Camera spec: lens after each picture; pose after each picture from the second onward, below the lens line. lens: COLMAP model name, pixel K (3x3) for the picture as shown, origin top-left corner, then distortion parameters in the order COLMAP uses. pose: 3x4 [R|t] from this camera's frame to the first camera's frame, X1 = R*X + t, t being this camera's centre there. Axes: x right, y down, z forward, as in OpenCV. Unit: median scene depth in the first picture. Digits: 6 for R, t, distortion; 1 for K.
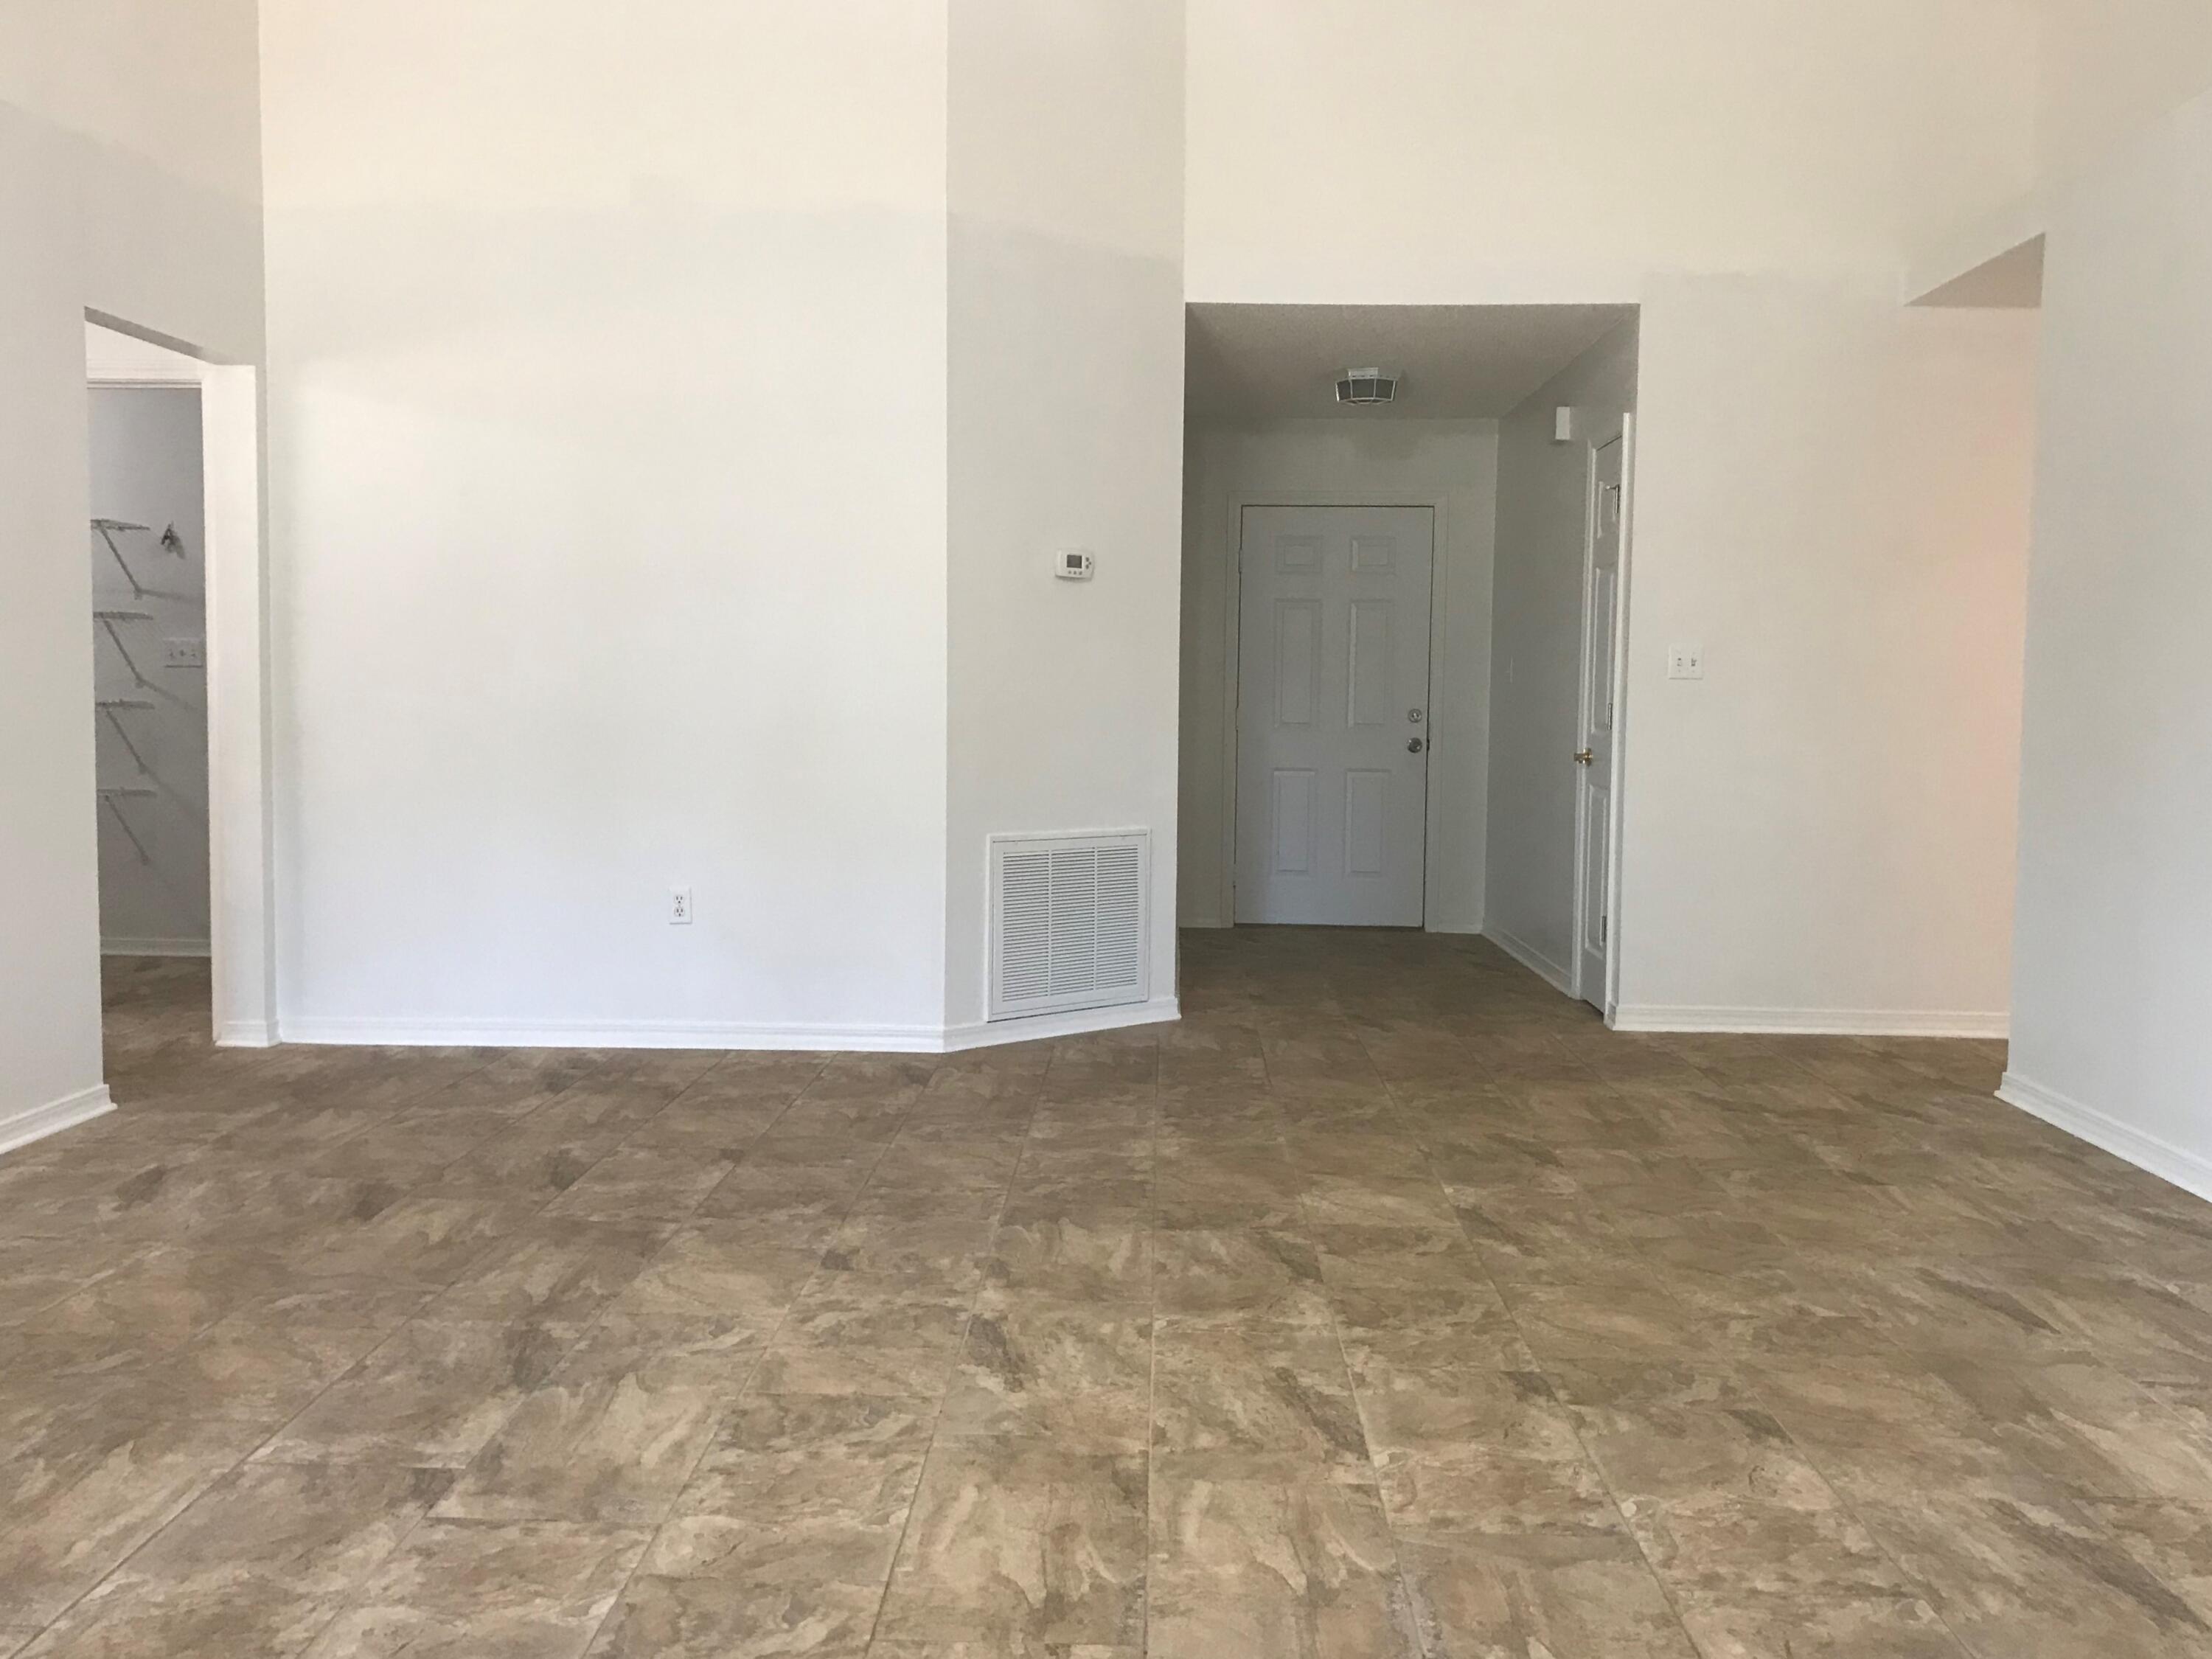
lens RADIAL K [[1962.5, 0, 1106.0], [0, 1962.5, 829.5], [0, 0, 1]] dist [0.008163, 0.048189]
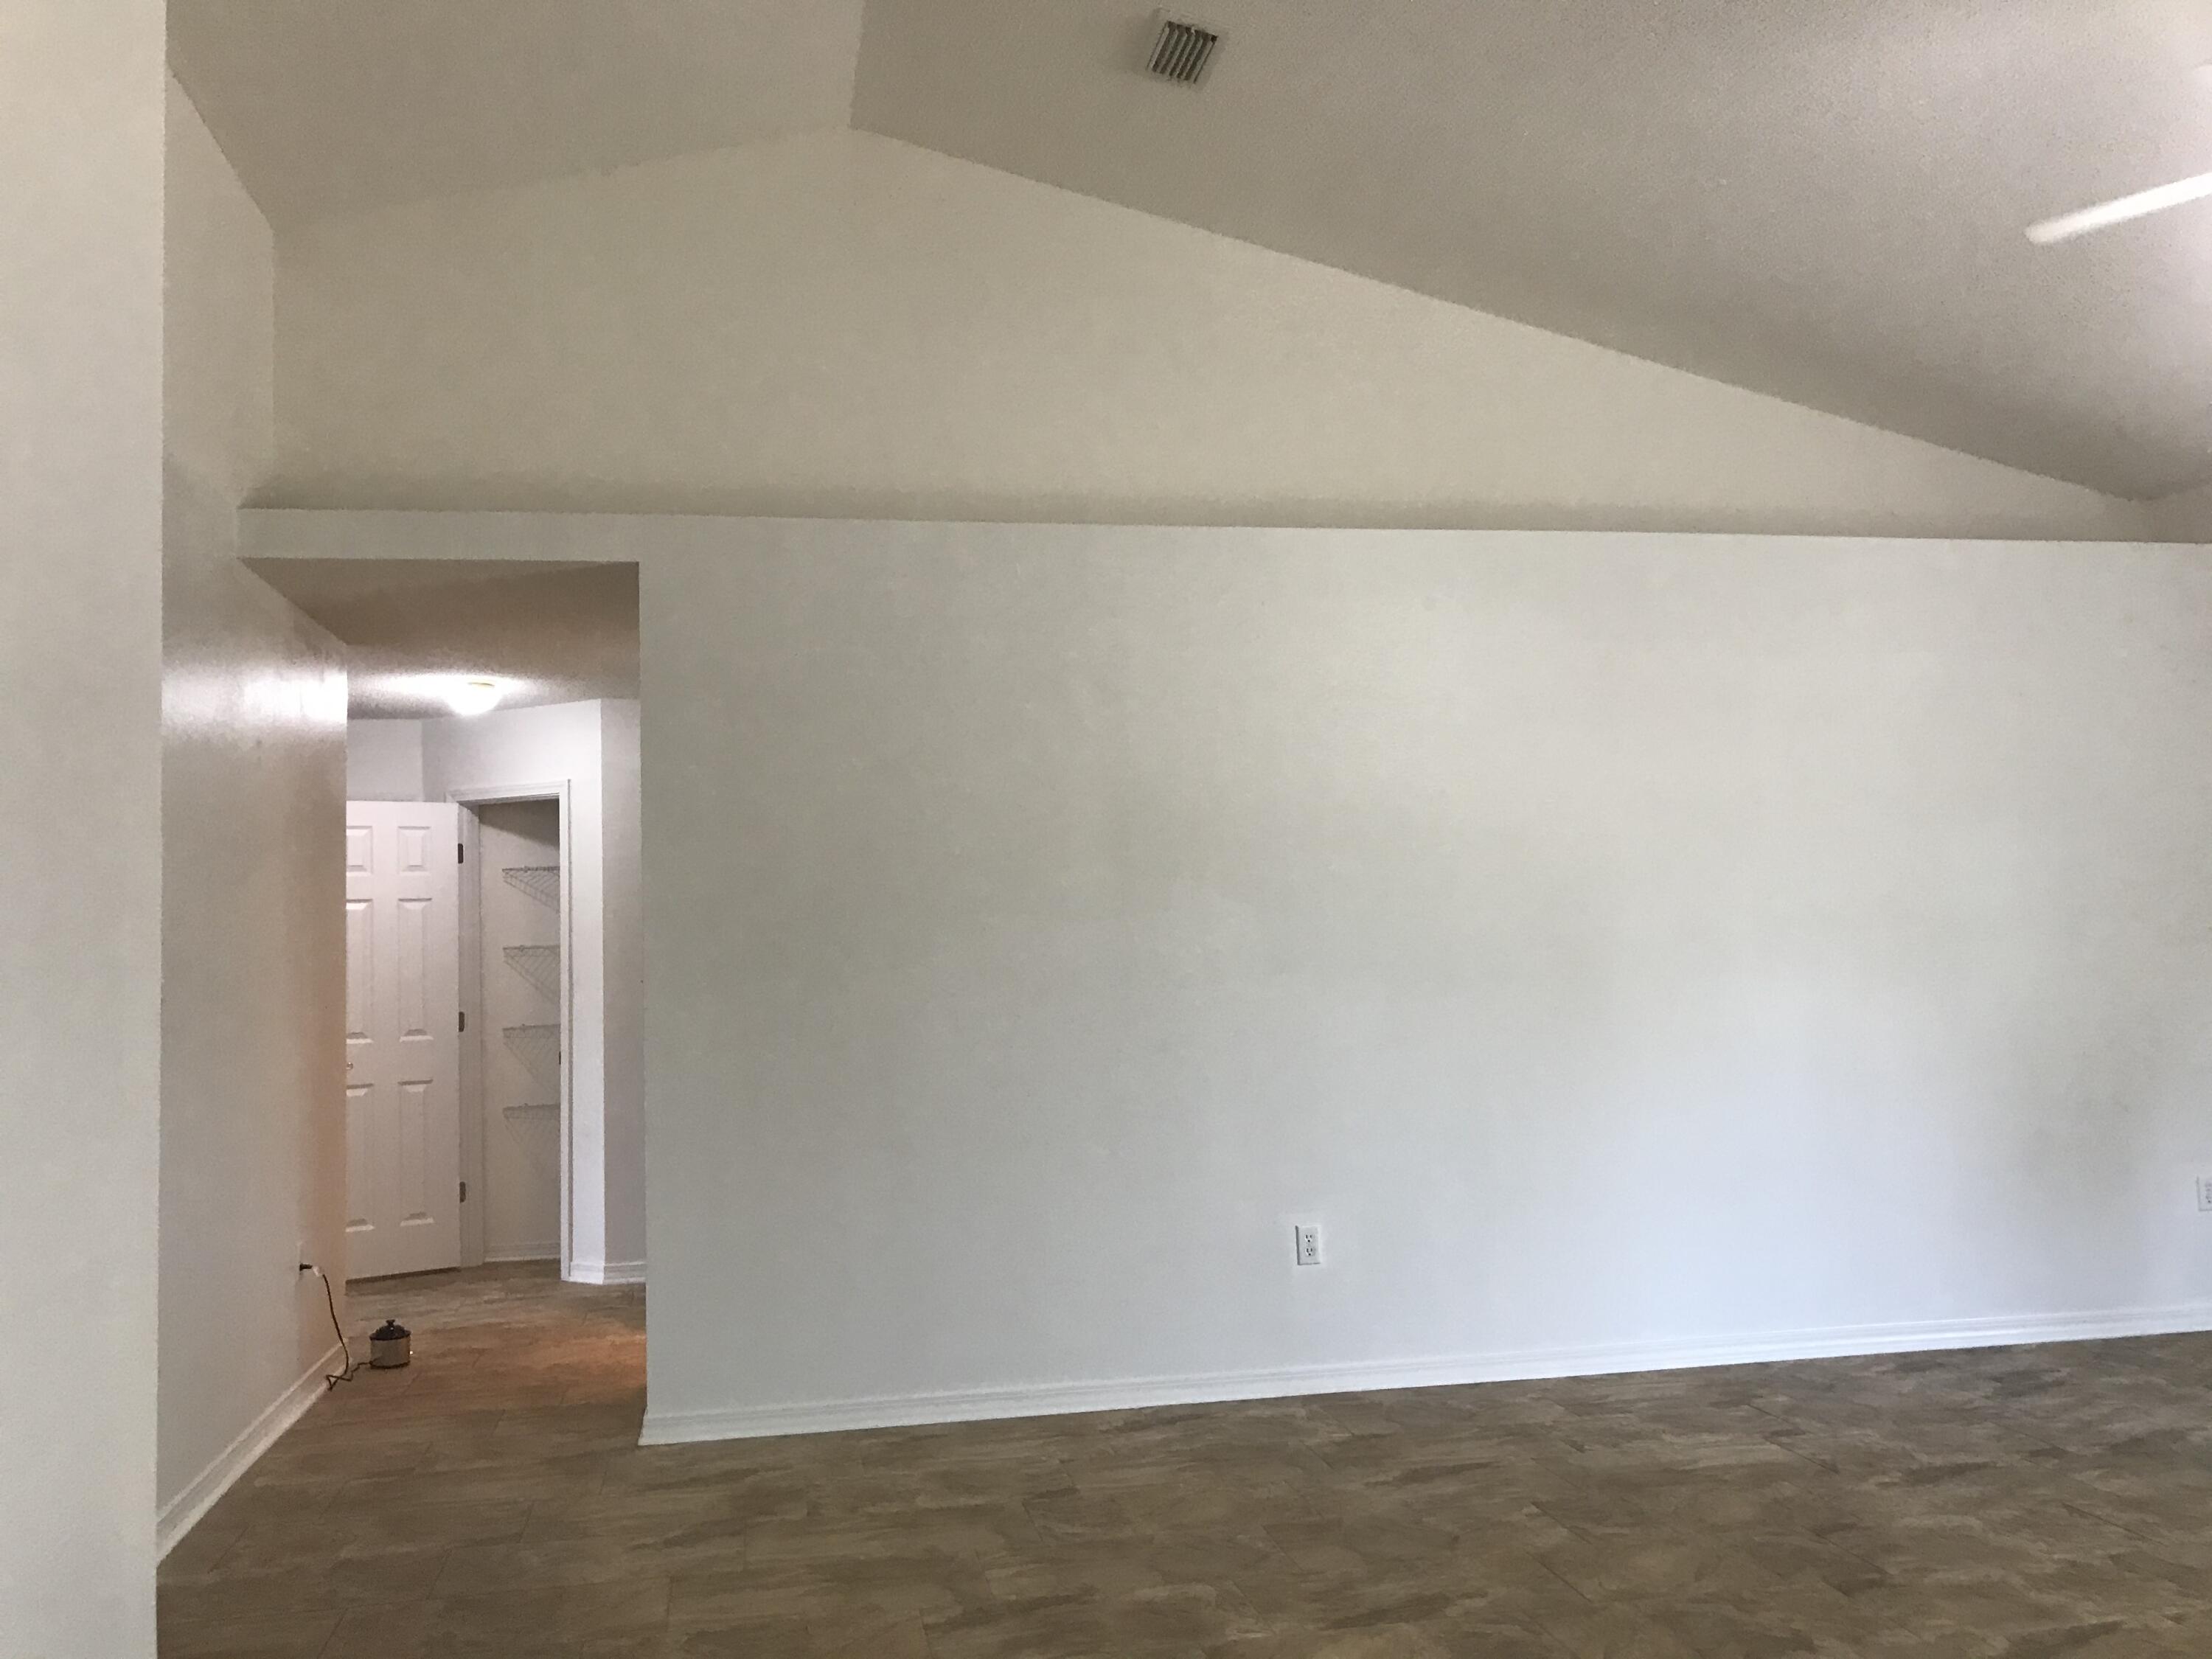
lens RADIAL K [[1795.2, 0, 1106.0], [0, 1795.2, 829.5], [0, 0, 1]] dist [0.023465, -0.011650]
pose [[-0.213853, 0.053125, 0.975420, -0.873558], [0.092544, 0.995131, -0.033909, -0.208948], [-0.972472, 0.083018, -0.217728, 1.792725]]
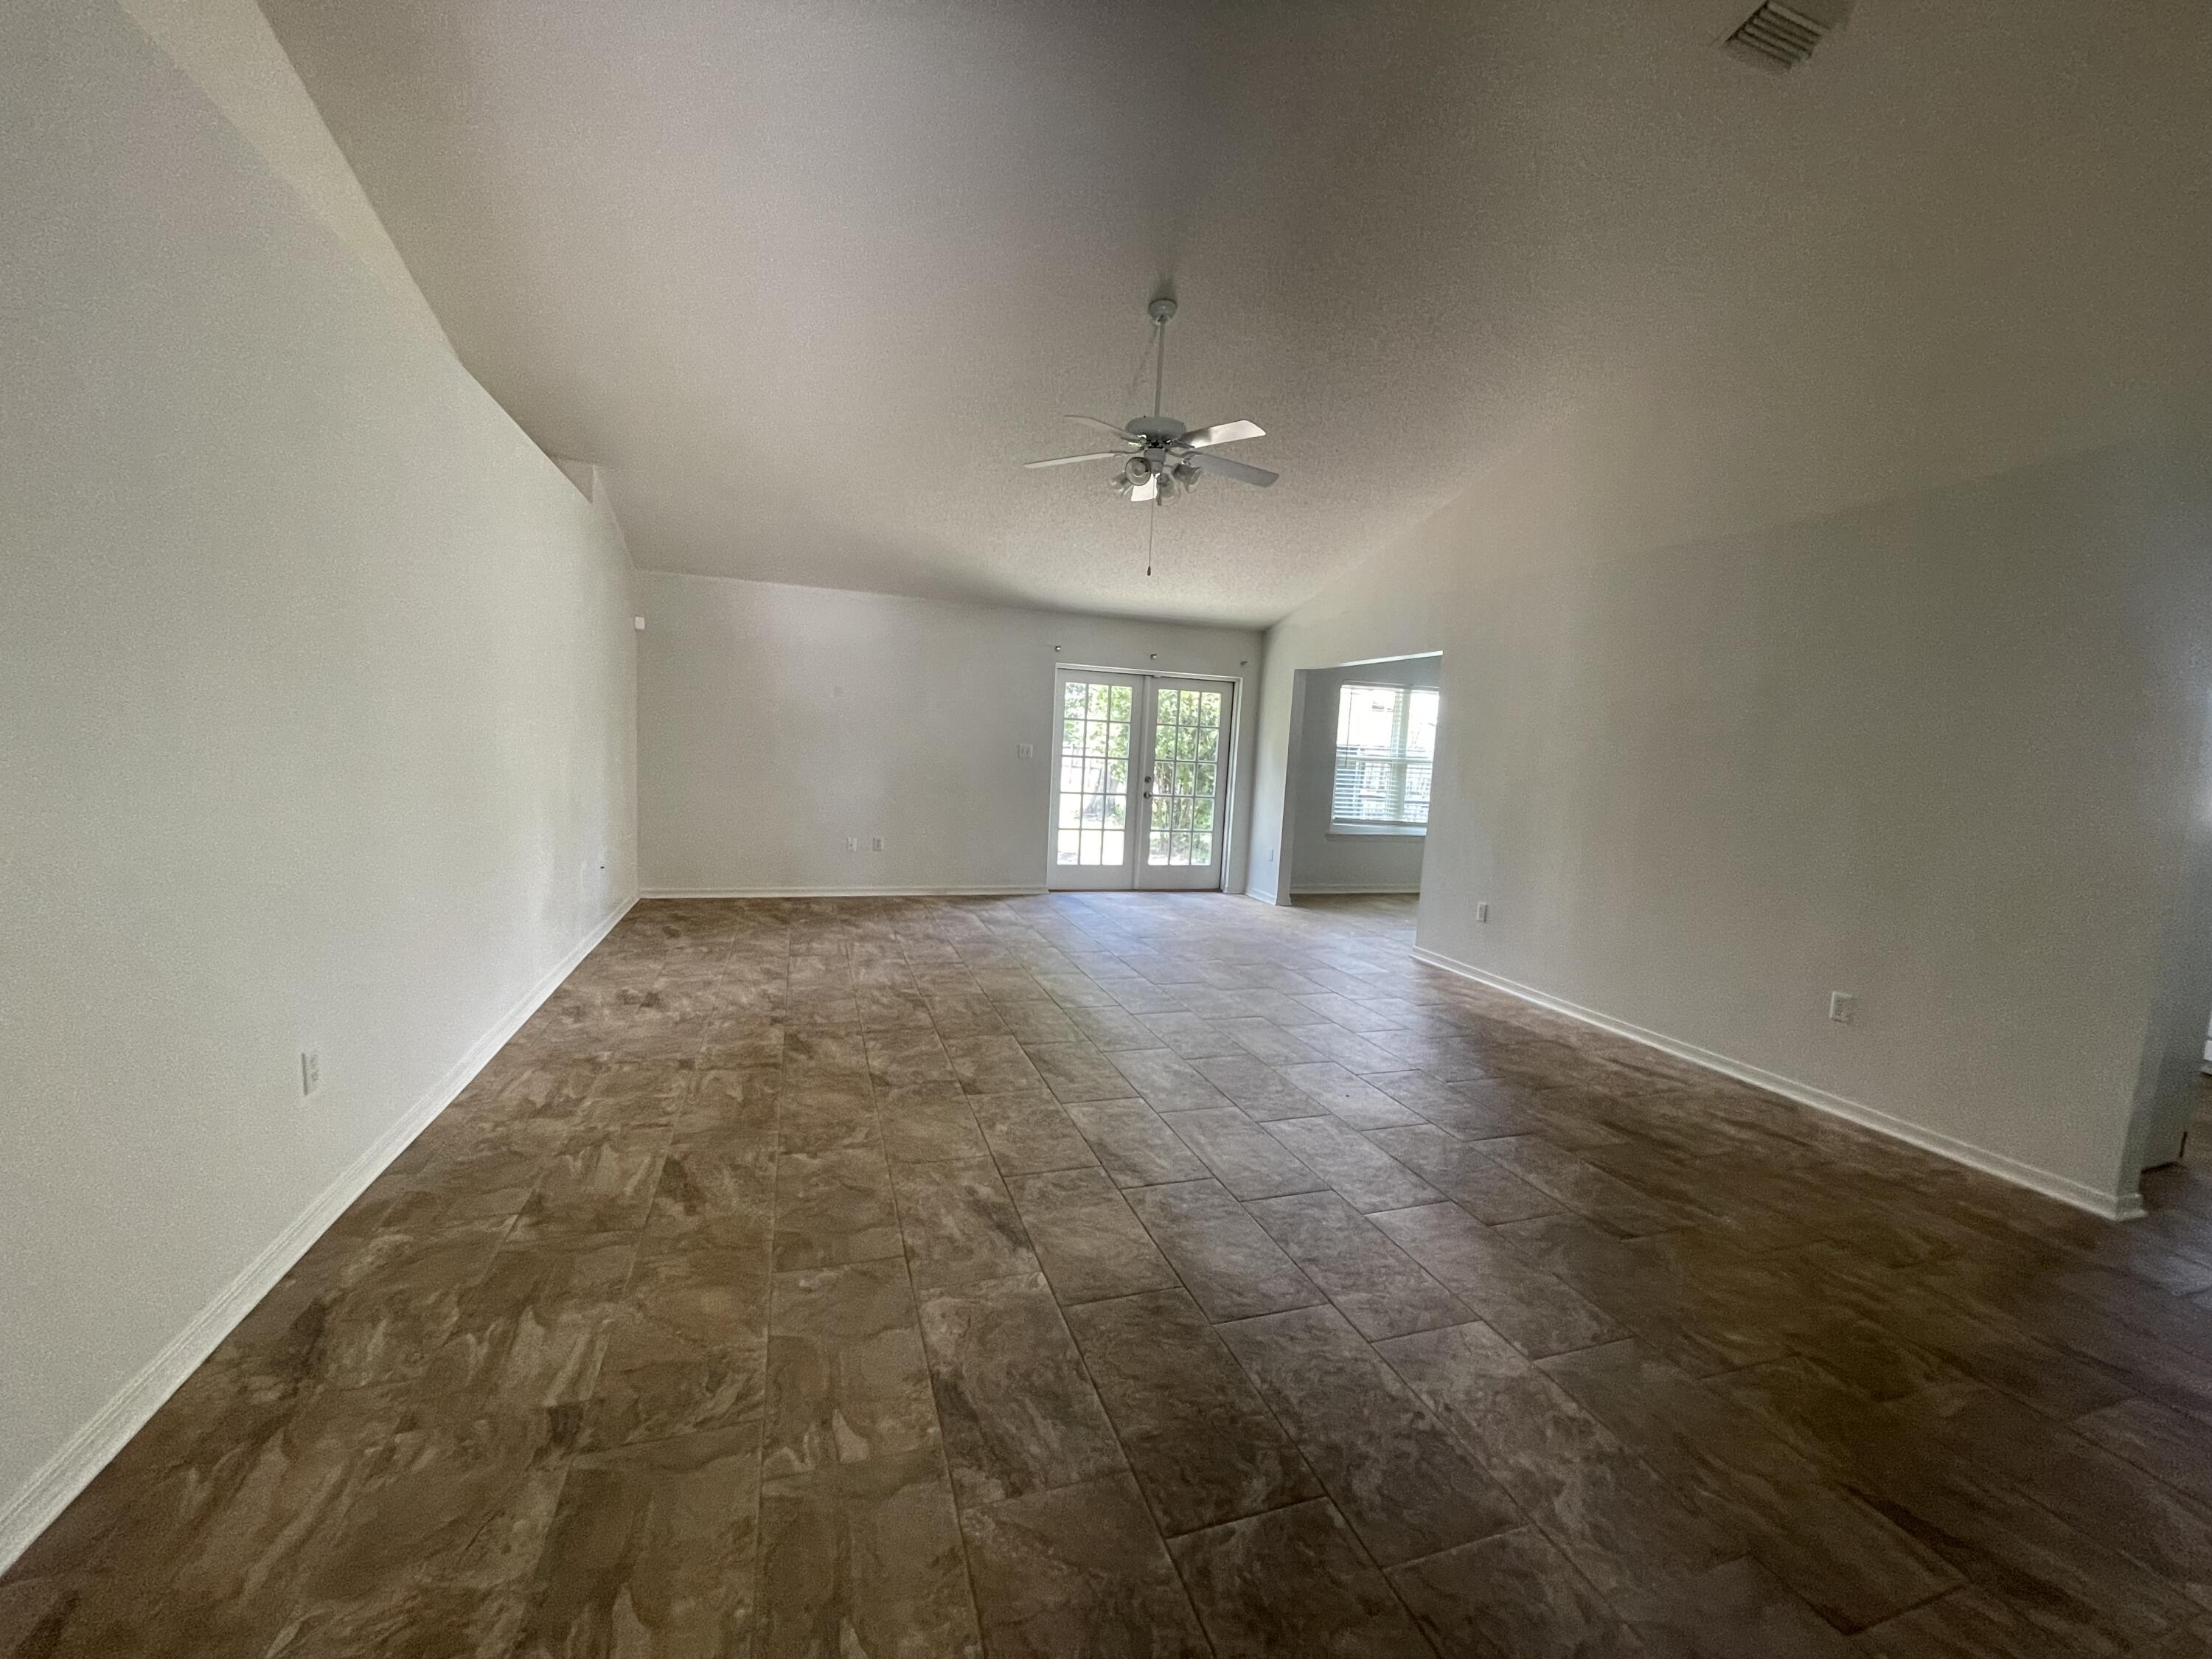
lens RADIAL K [[902.6, 0, 1106.0], [0, 902.6, 829.5], [0, 0, 1]] dist [-0.013753, -0.000054]
pose [[-0.933525, -0.029901, -0.357264, 0.490543], [-0.091035, 0.983625, 0.155549, -0.216473], [0.346763, 0.177732, -0.920960, 2.134344]]
